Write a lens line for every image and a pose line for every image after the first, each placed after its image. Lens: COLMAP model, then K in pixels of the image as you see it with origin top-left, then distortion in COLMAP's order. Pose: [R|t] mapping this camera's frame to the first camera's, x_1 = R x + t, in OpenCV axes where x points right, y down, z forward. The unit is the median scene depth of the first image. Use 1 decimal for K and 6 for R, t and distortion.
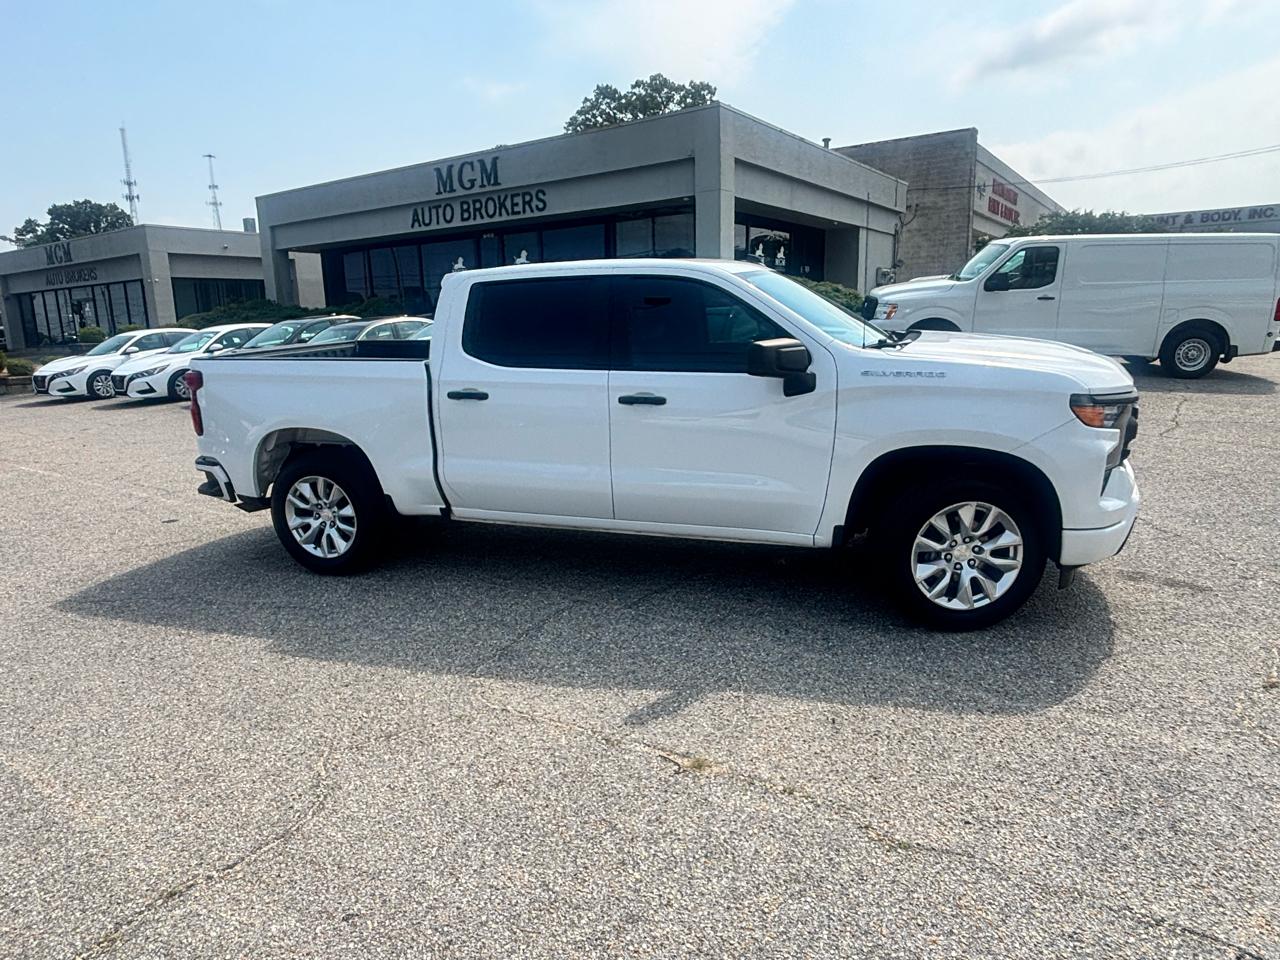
lens RADIAL K [[785.3, 0, 635.5], [0, 785.3, 478.5], [0, 0, 1]] dist [0.005409, -0.011664]
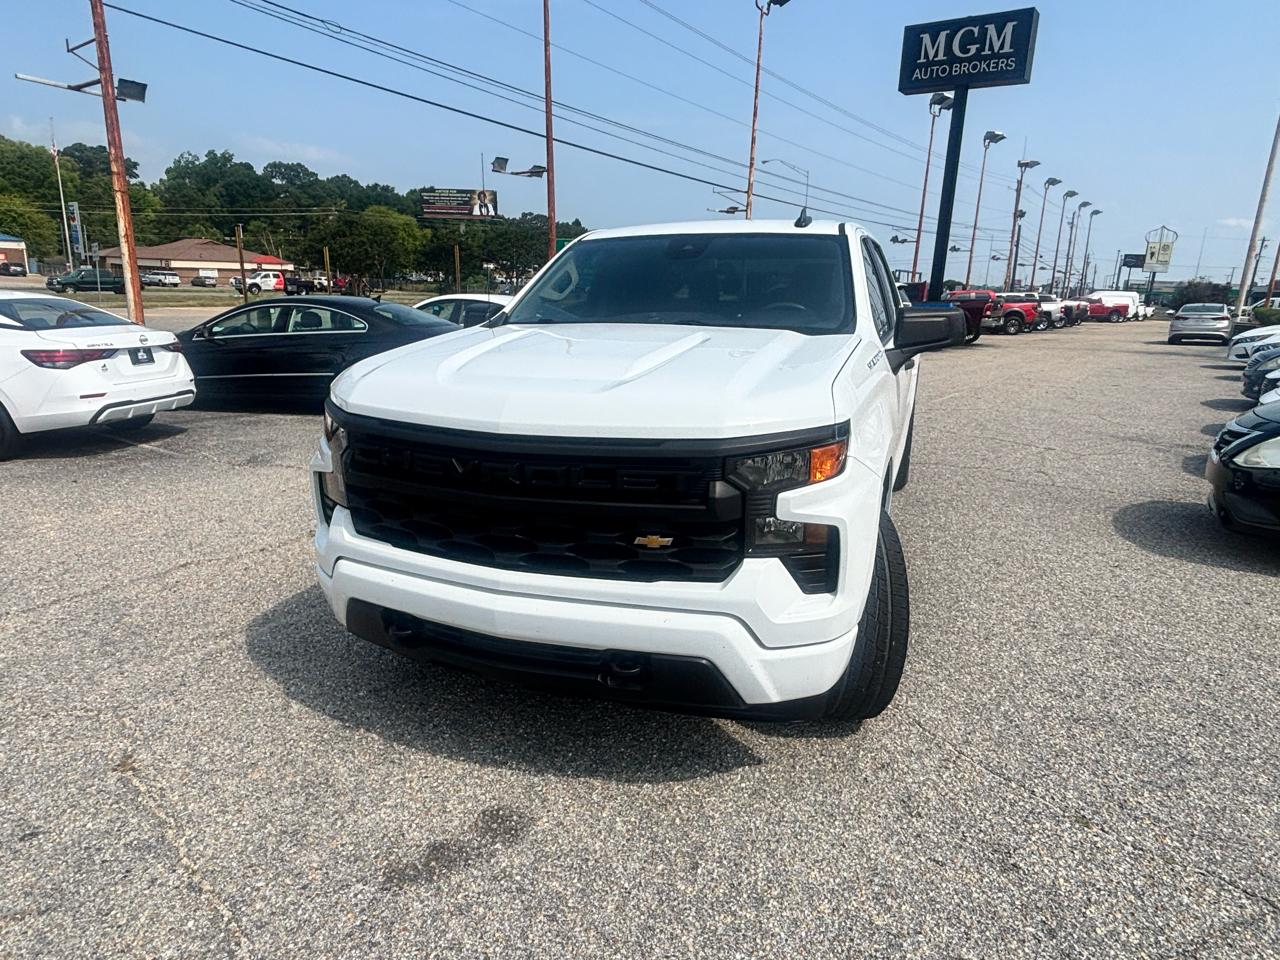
lens RADIAL K [[785.3, 0, 633.0], [0, 785.3, 477.3], [0, 0, 1]] dist [0.005409, -0.011664]
pose [[-0.036367, 0.276528, -0.960318, 0.401890], [-0.232376, 0.932273, 0.277252, -0.094669], [0.971946, 0.233238, 0.030354, 0.383438]]
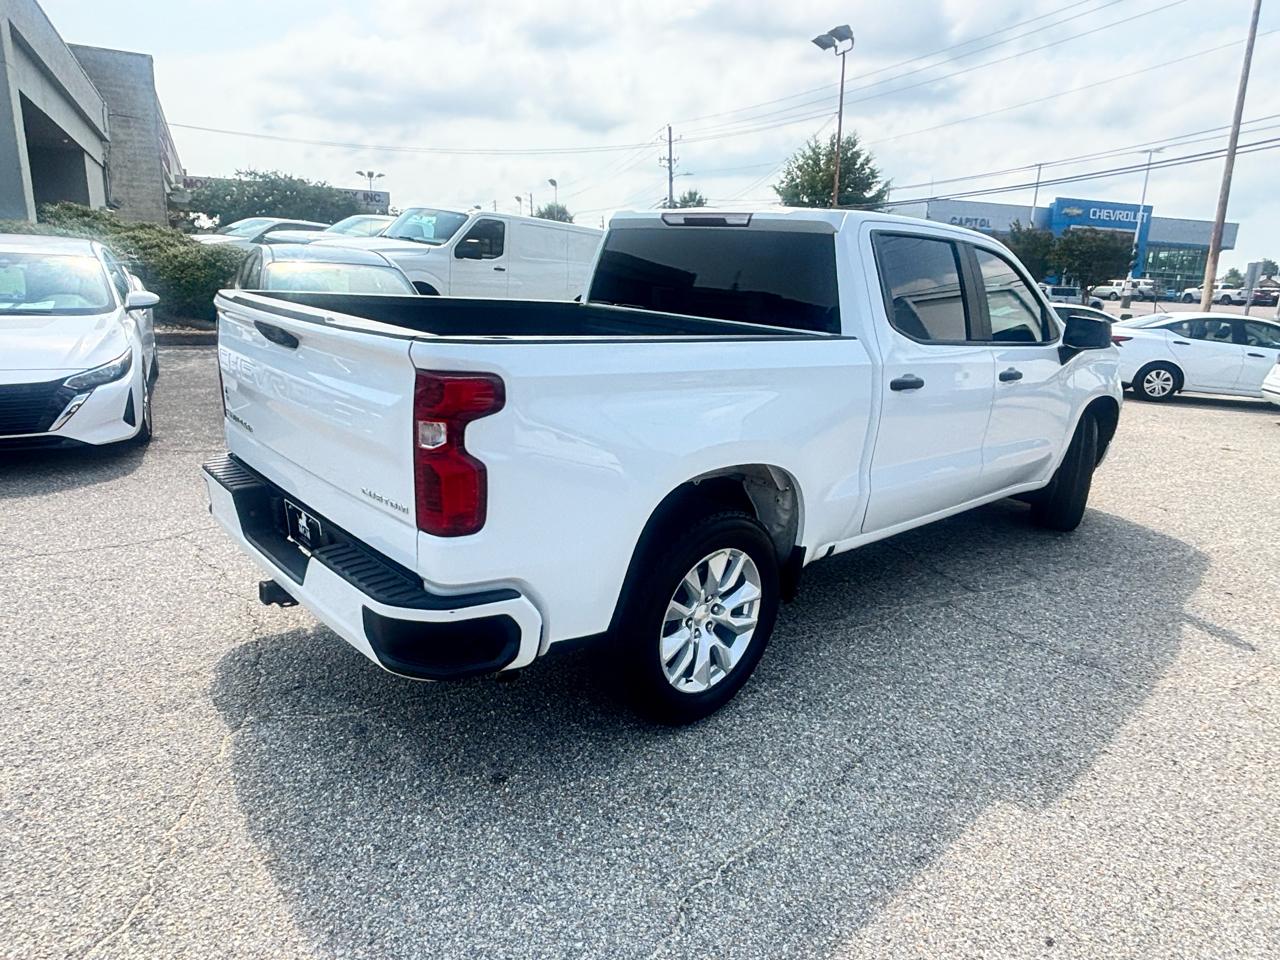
lens RADIAL K [[785.3, 0, 633.7], [0, 785.3, 478.9], [0, 0, 1]] dist [0.005409, -0.011664]
pose [[0.470379, -0.167563, 0.866410, -0.376122], [0.125062, 0.984555, 0.122516, -0.052923], [-0.873558, 0.050726, 0.484070, 0.325623]]
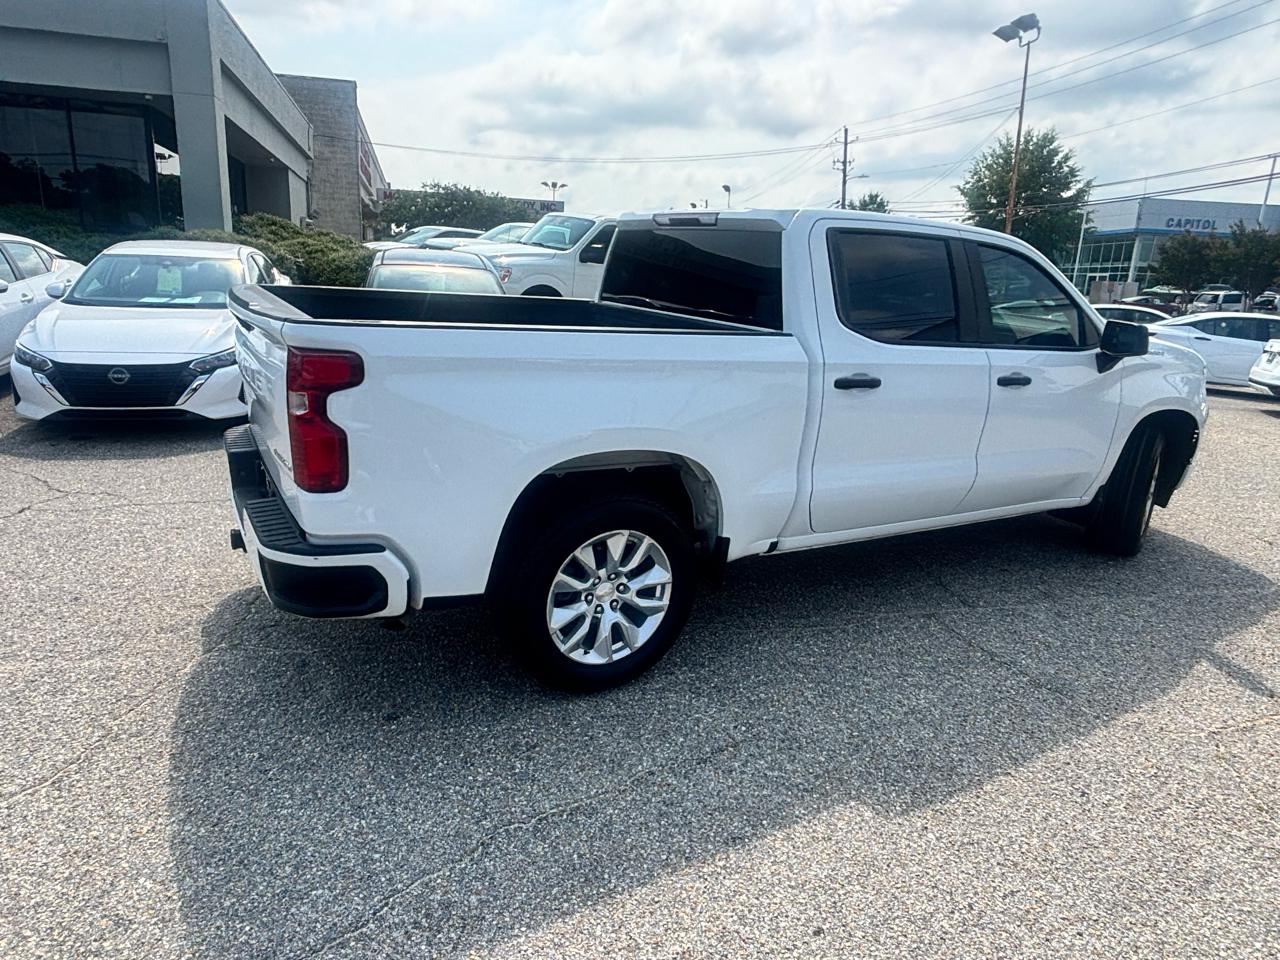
lens RADIAL K [[785.3, 0, 633.4], [0, 785.3, 478.2], [0, 0, 1]] dist [0.005409, -0.011664]
pose [[0.649883, -0.128836, 0.749035, -0.344687], [0.090292, 0.991636, 0.092224, -0.039083], [-0.754652, 0.007697, 0.656080, 0.252734]]
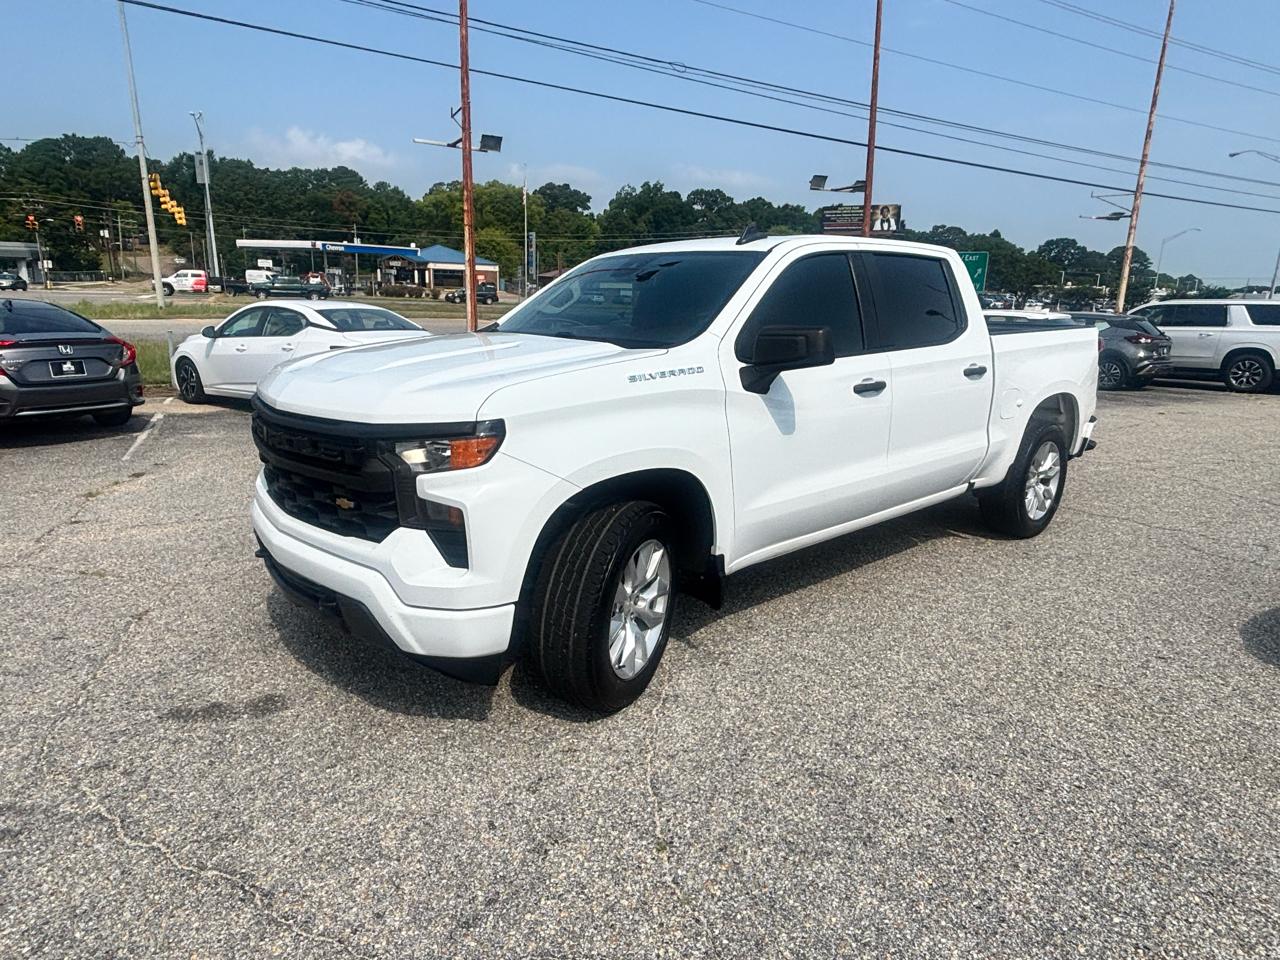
lens RADIAL K [[785.3, 0, 631.3], [0, 785.3, 480.7], [0, 0, 1]] dist [0.005409, -0.011664]
pose [[-0.502922, 0.229577, -0.833285, 0.377295], [-0.187572, 0.912115, 0.364503, -0.136083], [0.843734, 0.339618, -0.415660, 0.560452]]
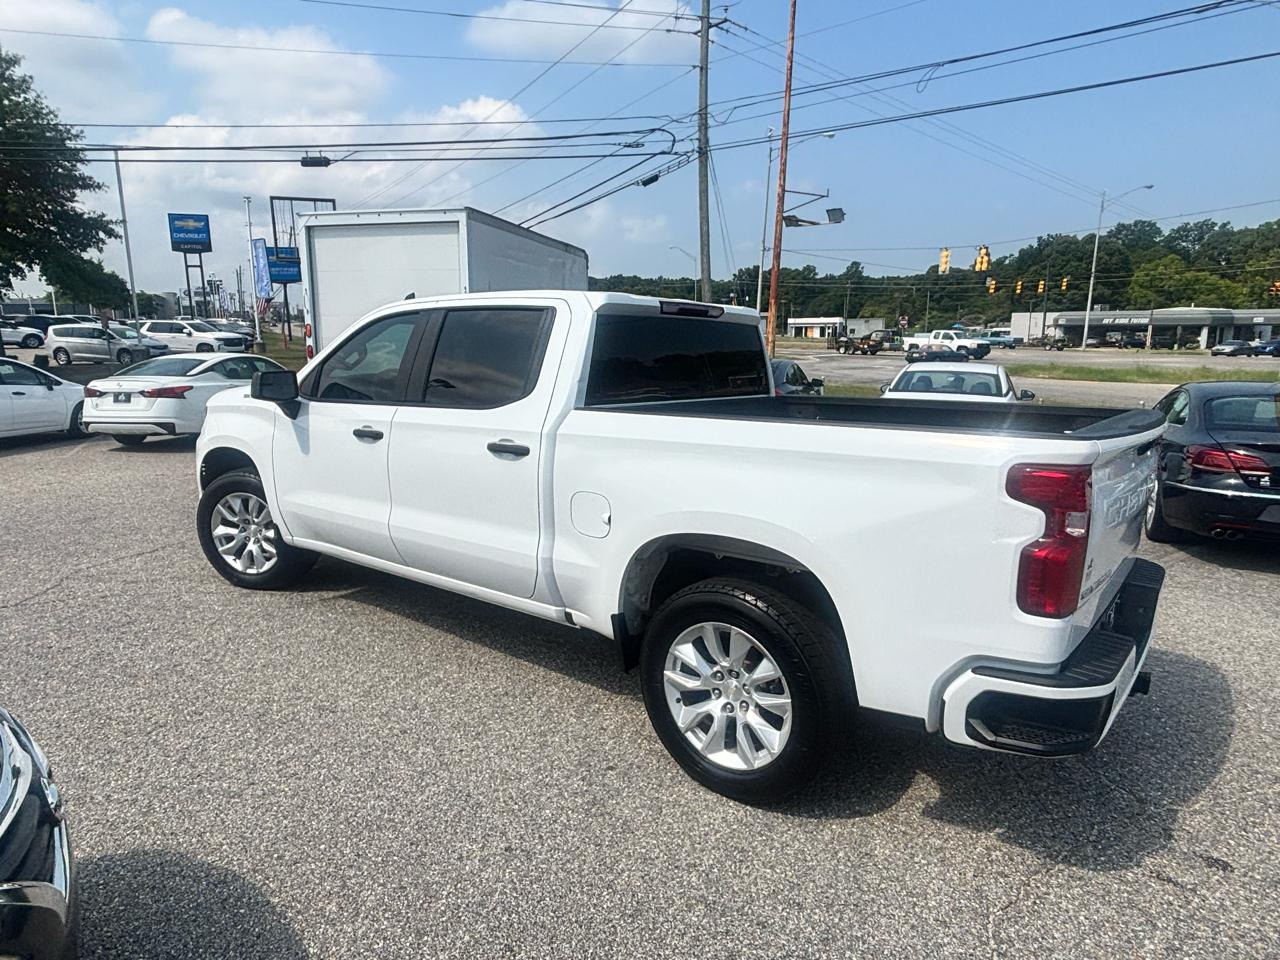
lens RADIAL K [[785.3, 0, 630.8], [0, 785.3, 480.5], [0, 0, 1]] dist [0.005409, -0.011664]
pose [[-0.941337, -0.031436, 0.336001, -0.166337], [0.098219, 0.927029, 0.361899, -0.167161], [-0.322859, 0.373671, -0.869558, 0.765626]]
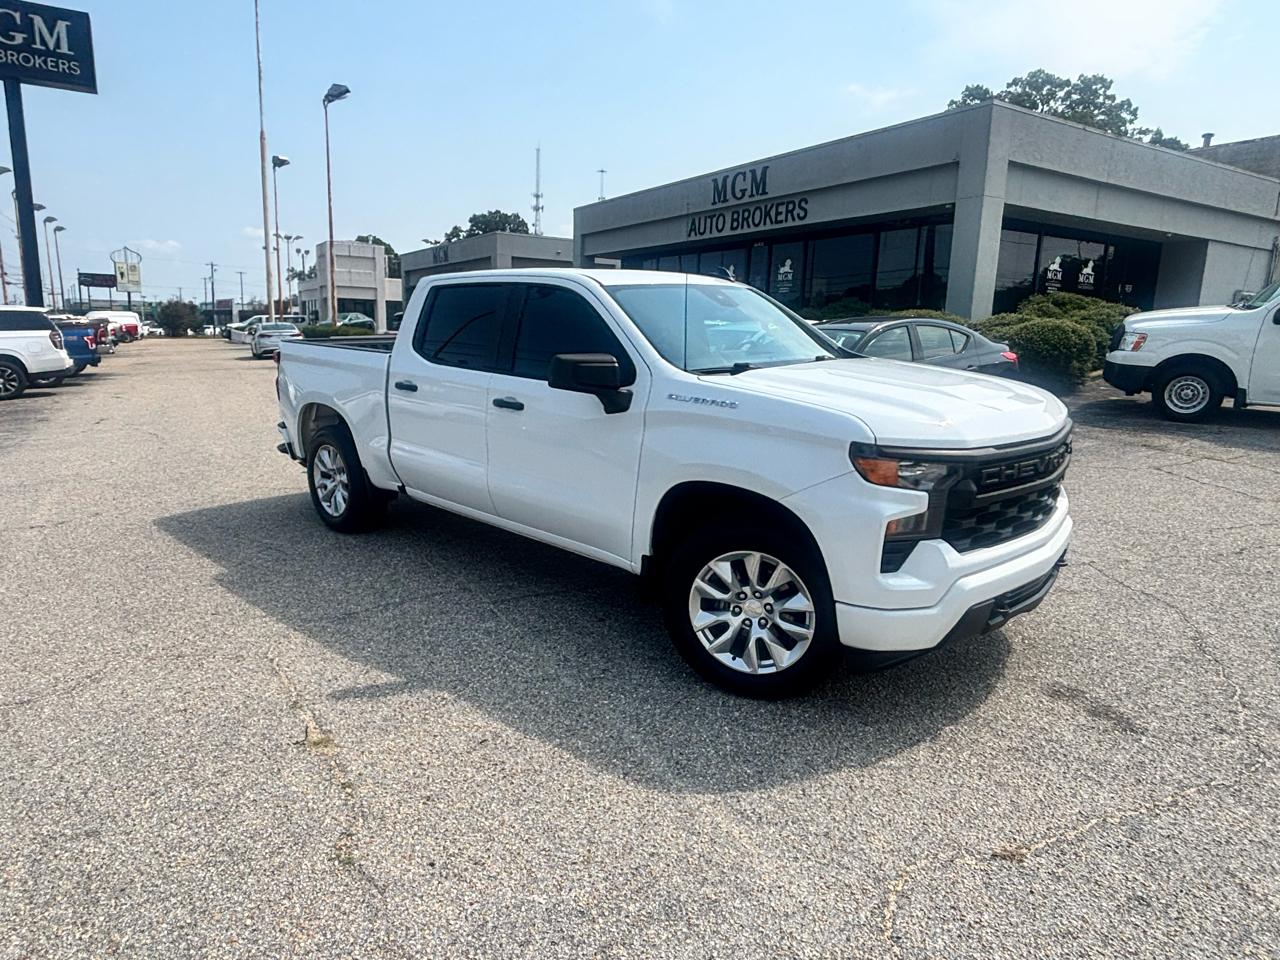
lens RADIAL K [[785.3, 0, 633.7], [0, 785.3, 476.5], [0, 0, 1]] dist [0.005409, -0.011664]
pose [[0.907220, 0.130849, -0.399789, 0.201277], [-0.135831, 0.990603, 0.015986, -0.015503], [0.398124, 0.039801, 0.916468, 0.043633]]
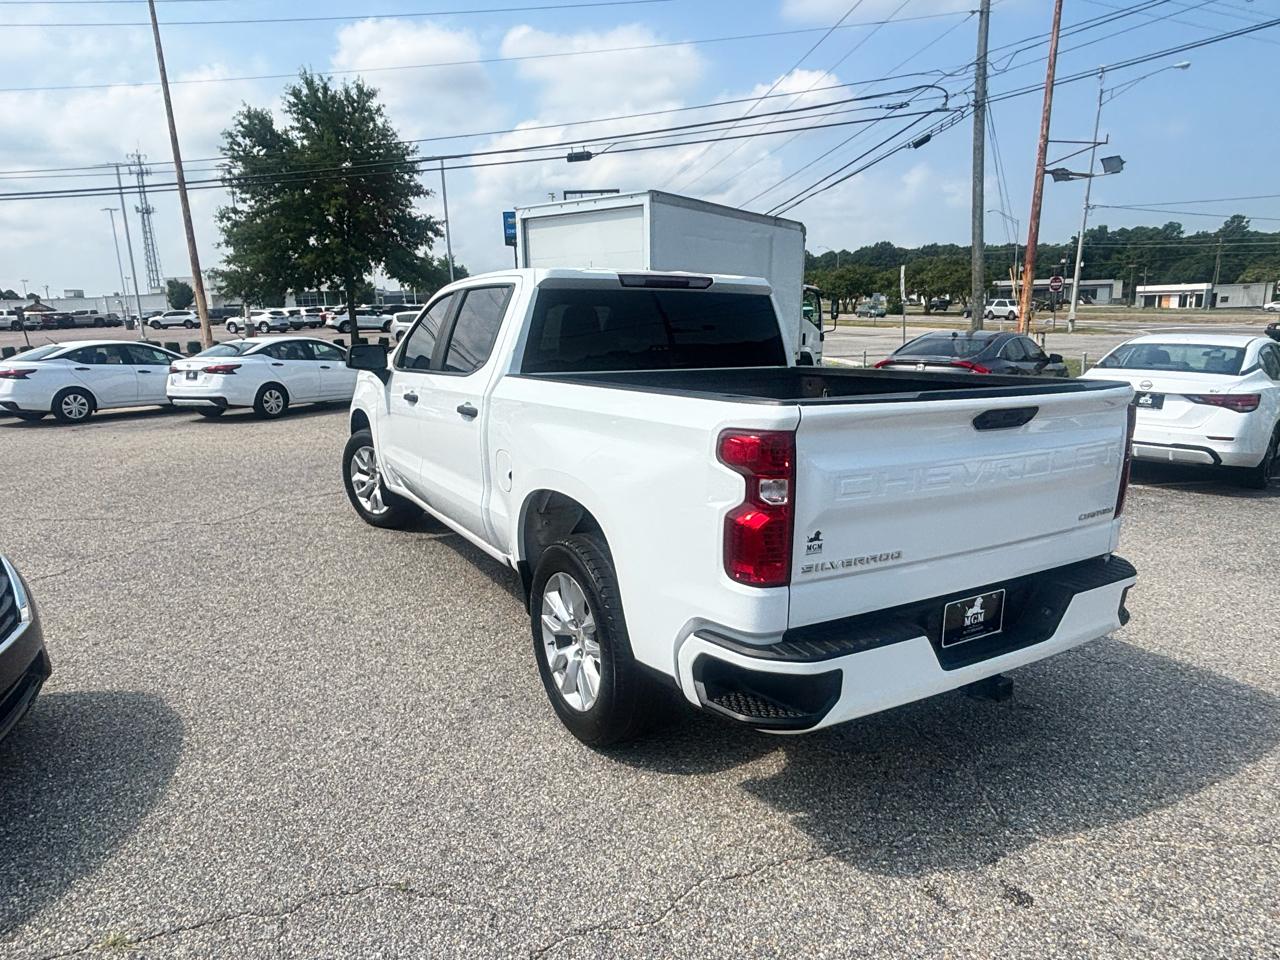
lens RADIAL K [[785.3, 0, 633.5], [0, 785.3, 477.4], [0, 0, 1]] dist [0.005409, -0.011664]
pose [[-0.753823, -0.086727, 0.651329, -0.294526], [0.179548, 0.926339, 0.331147, -0.148556], [-0.632071, 0.366571, -0.682724, 0.715776]]
